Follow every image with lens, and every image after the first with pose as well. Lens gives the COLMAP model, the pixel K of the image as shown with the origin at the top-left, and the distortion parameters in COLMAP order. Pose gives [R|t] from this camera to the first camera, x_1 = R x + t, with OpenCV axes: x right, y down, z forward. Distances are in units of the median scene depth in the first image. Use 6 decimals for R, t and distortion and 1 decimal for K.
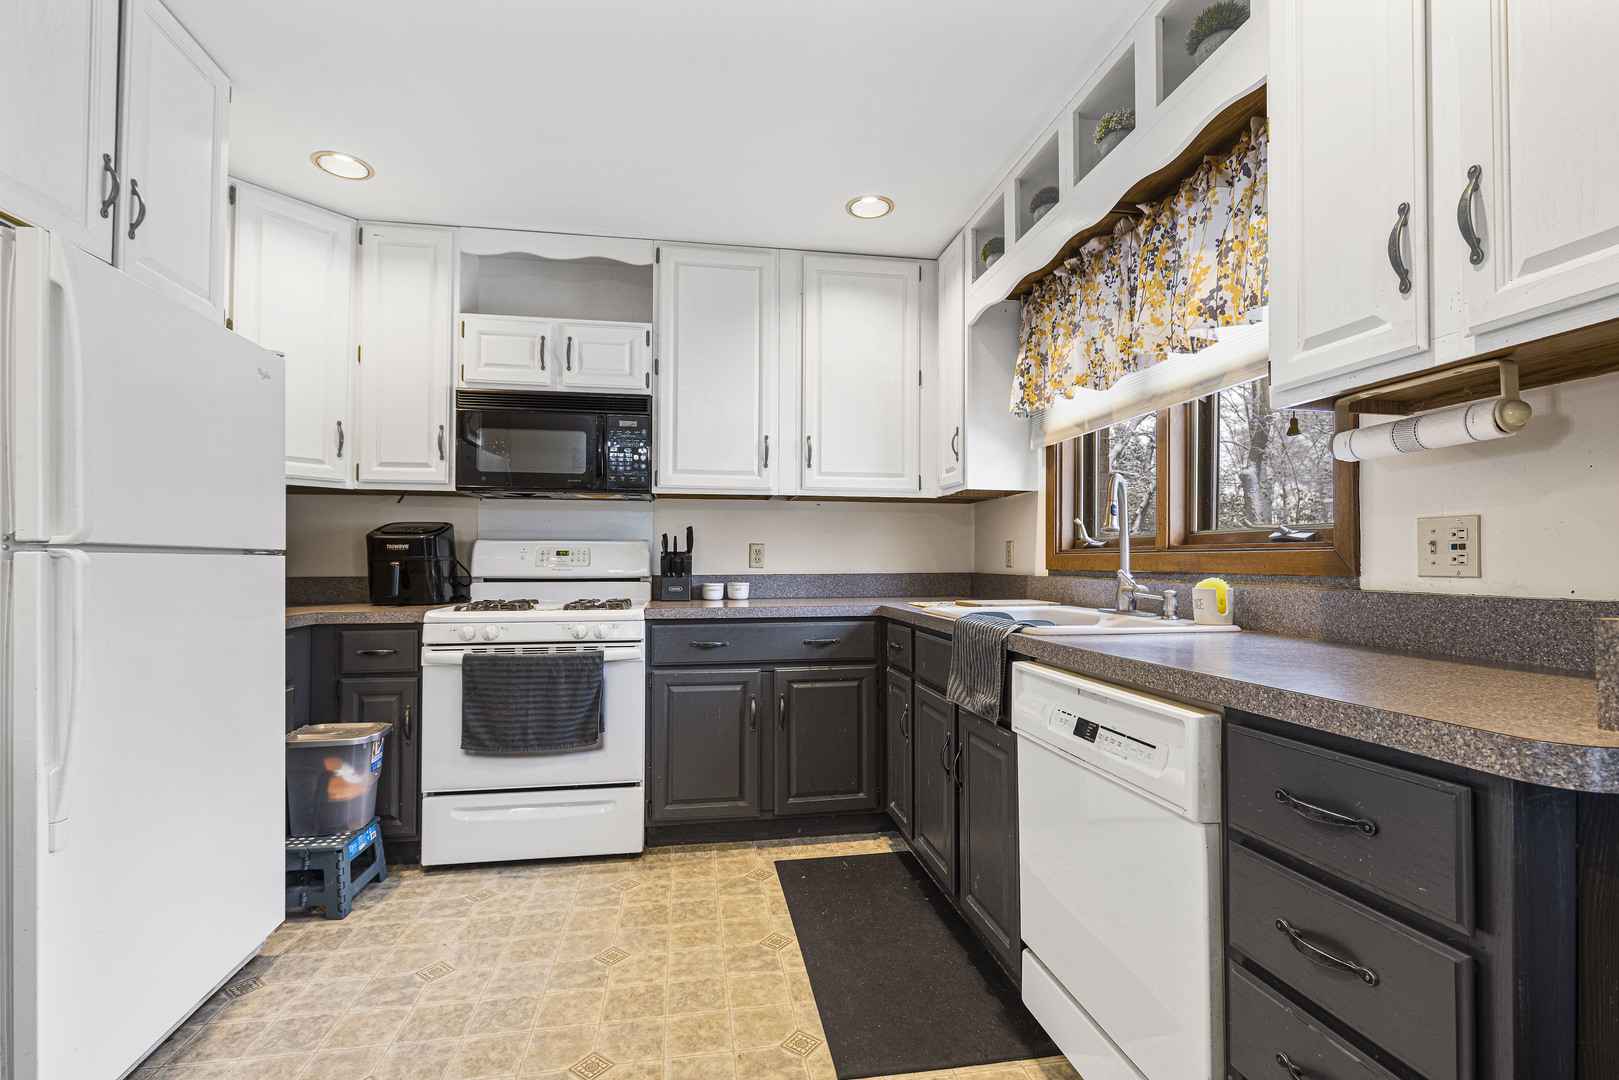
lens RADIAL K [[733.4, 0, 810.0], [0, 733.4, 547.1], [0, 0, 1]] dist [-0.008174, -0.000173]
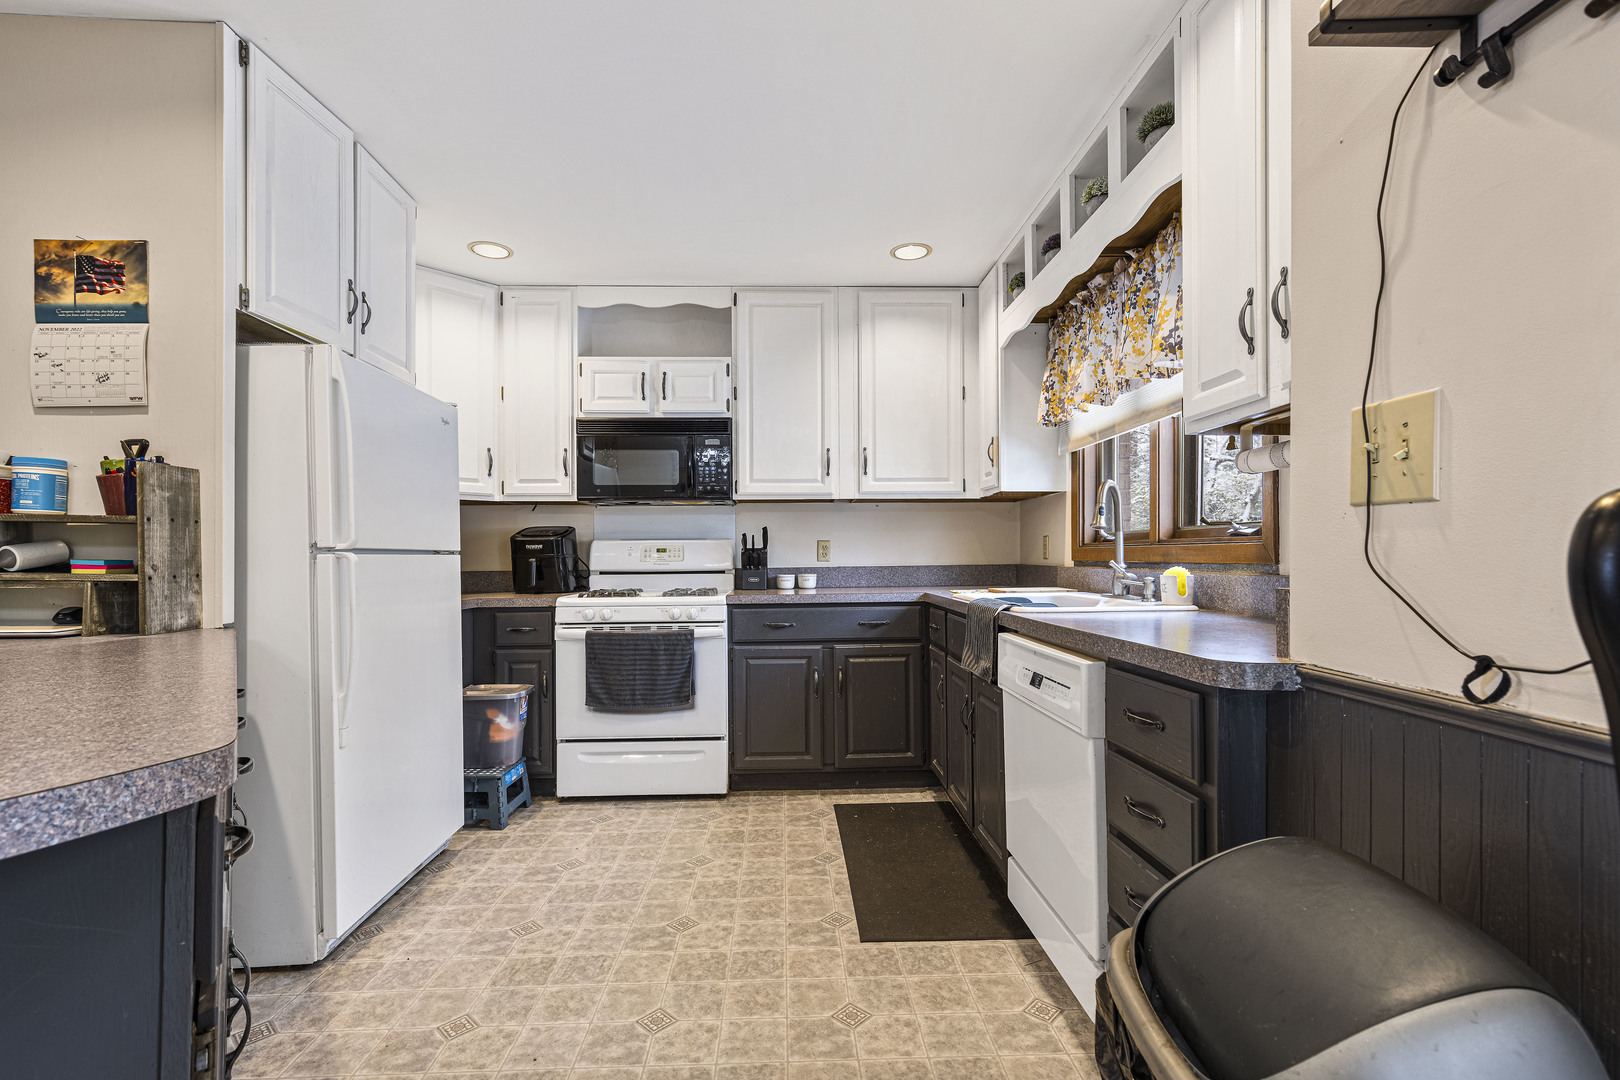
lens RADIAL K [[733.9, 0, 810.5], [0, 733.9, 548.6], [0, 0, 1]] dist [-0.008174, -0.000173]
pose [[0.991292, -0.010126, -0.131292, 0.081608], [0.011508, 0.999886, 0.009776, -0.004659], [0.131178, -0.011202, 0.991296, -0.210529]]
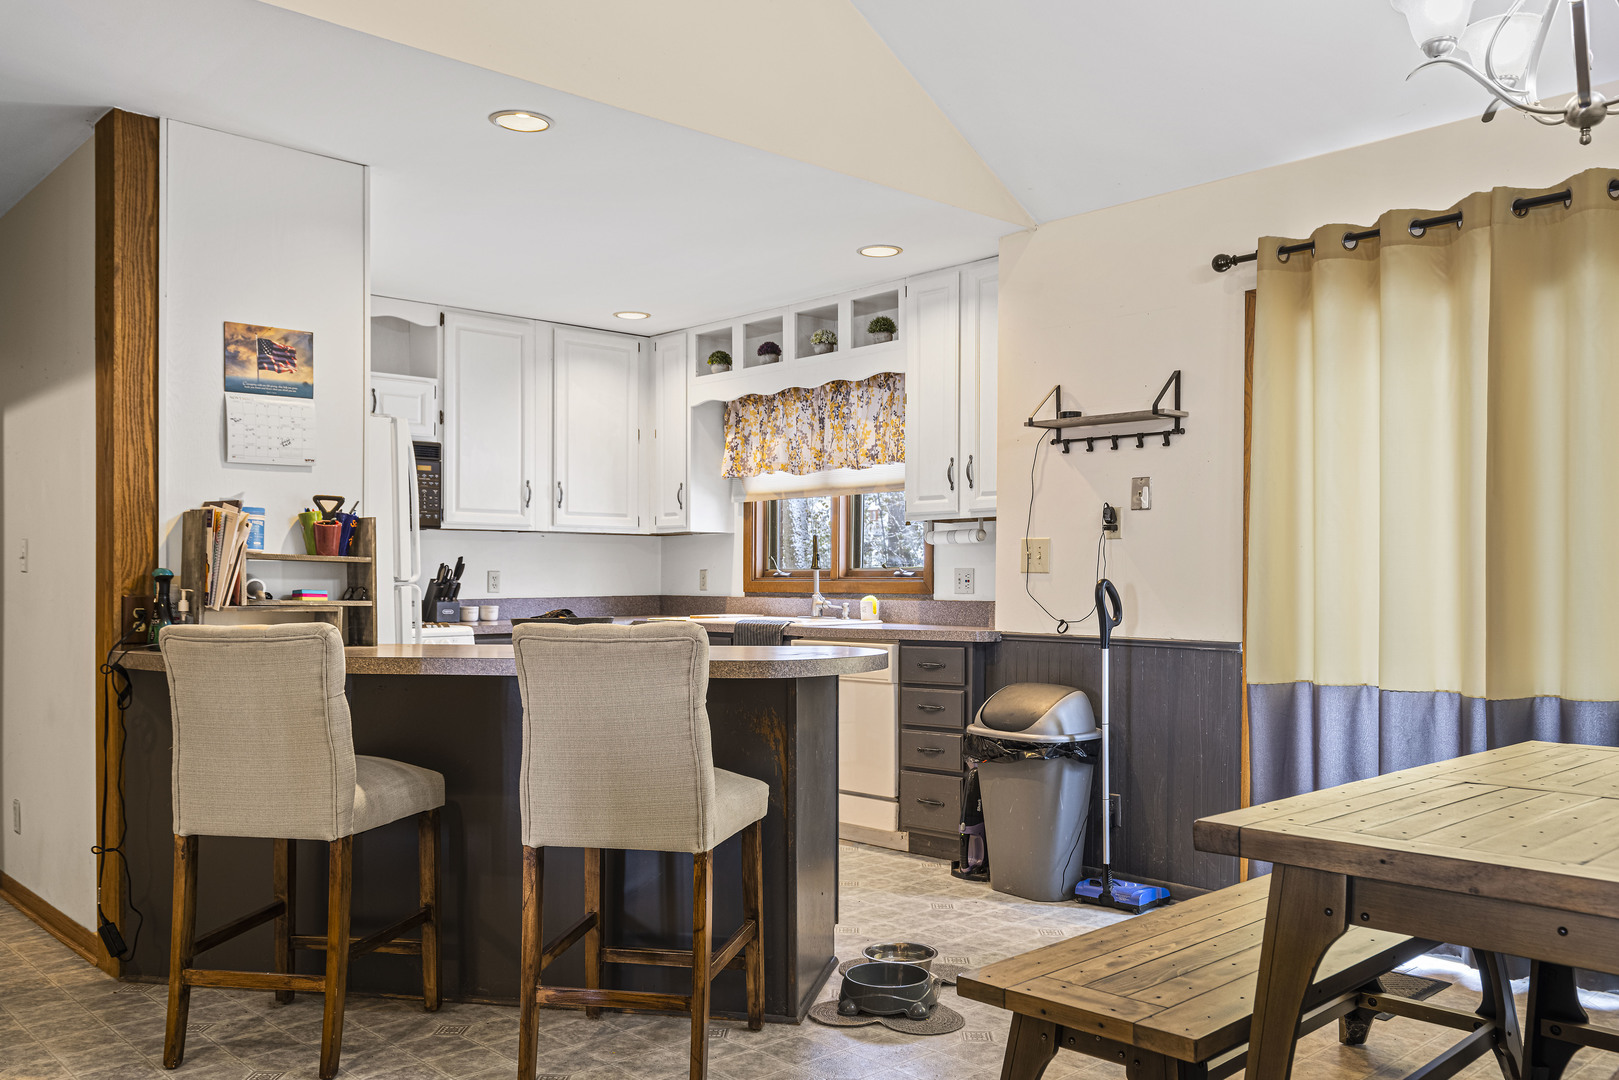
lens RADIAL K [[1325.7, 0, 816.4], [0, 1325.7, 550.9], [0, 0, 1]] dist [0.048696, -0.005173]
pose [[0.833111, 0.010584, 0.553004, -1.084234], [-0.009378, 0.999943, -0.005009, -0.041087], [-0.553026, -0.001013, 0.833163, -1.318490]]
